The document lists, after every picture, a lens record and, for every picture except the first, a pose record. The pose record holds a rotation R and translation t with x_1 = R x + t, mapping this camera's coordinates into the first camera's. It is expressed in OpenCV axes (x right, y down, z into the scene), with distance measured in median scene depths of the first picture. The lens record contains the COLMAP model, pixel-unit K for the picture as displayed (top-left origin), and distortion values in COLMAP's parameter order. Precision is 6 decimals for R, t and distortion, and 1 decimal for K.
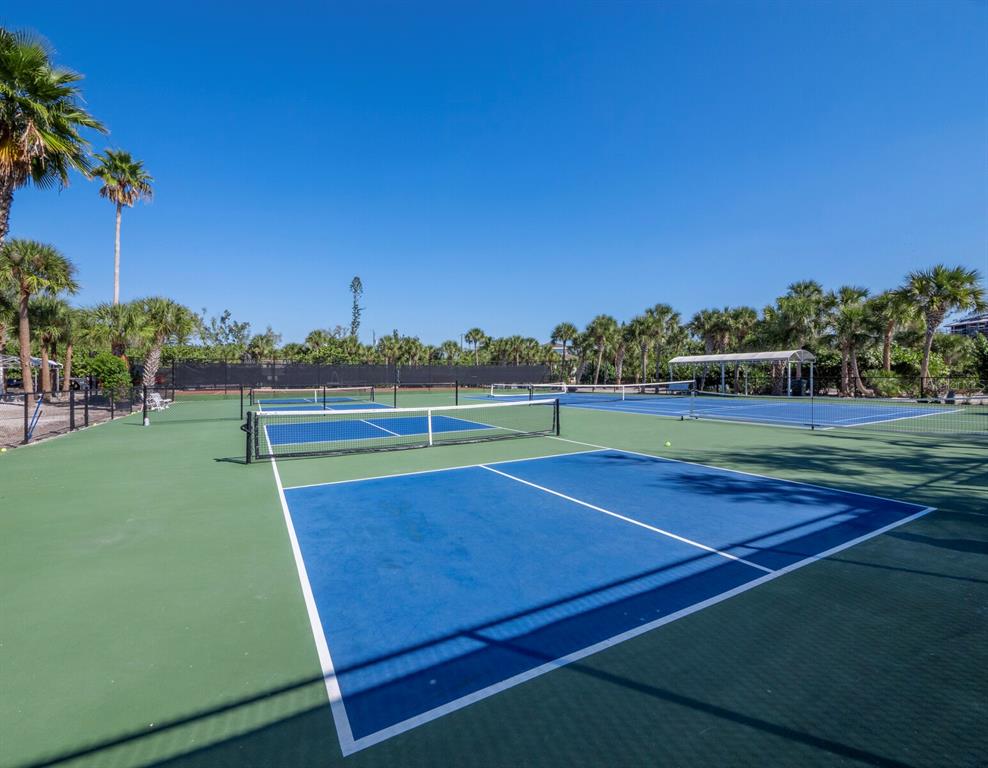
lens RADIAL K [[432.8, 0, 494.0], [0, 432.8, 384.0], [0, 0, 1]] dist [0.022069, 0.000059]
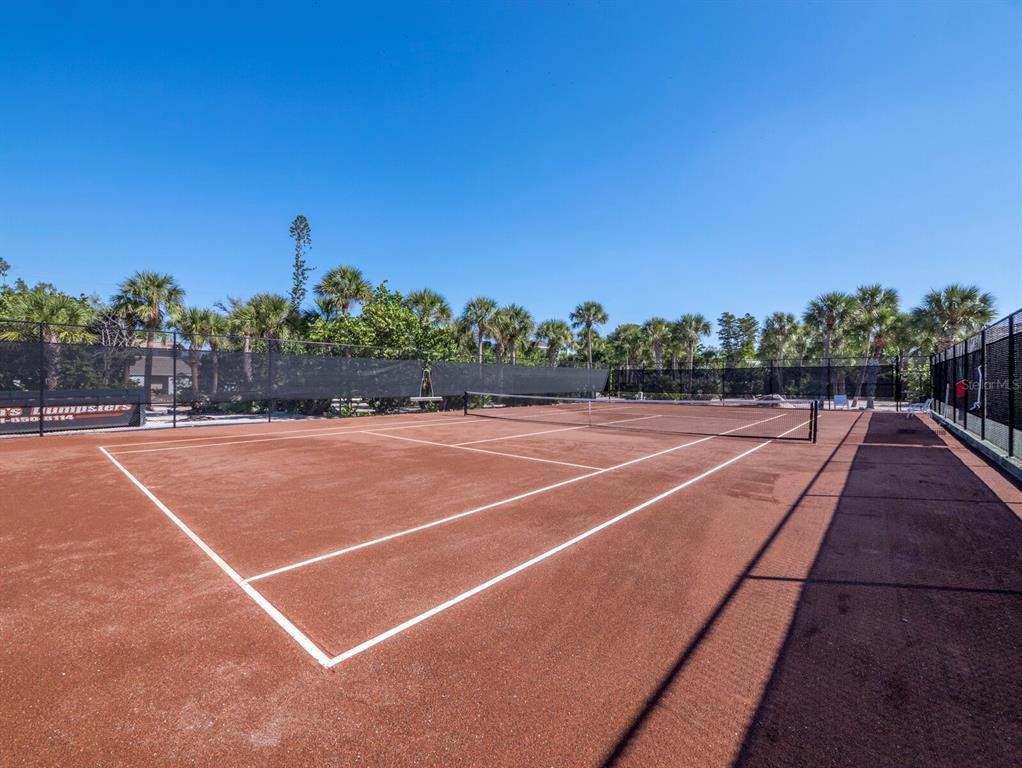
lens RADIAL K [[424.7, 0, 511.0], [0, 424.7, 384.0], [0, 0, 1]] dist [-0.005532, 0.000151]
pose [[0.937055, 0.014179, 0.348894, -0.309296], [-0.008040, 0.999786, -0.019037, -0.006750], [-0.349089, 0.015034, 0.936969, 0.447295]]
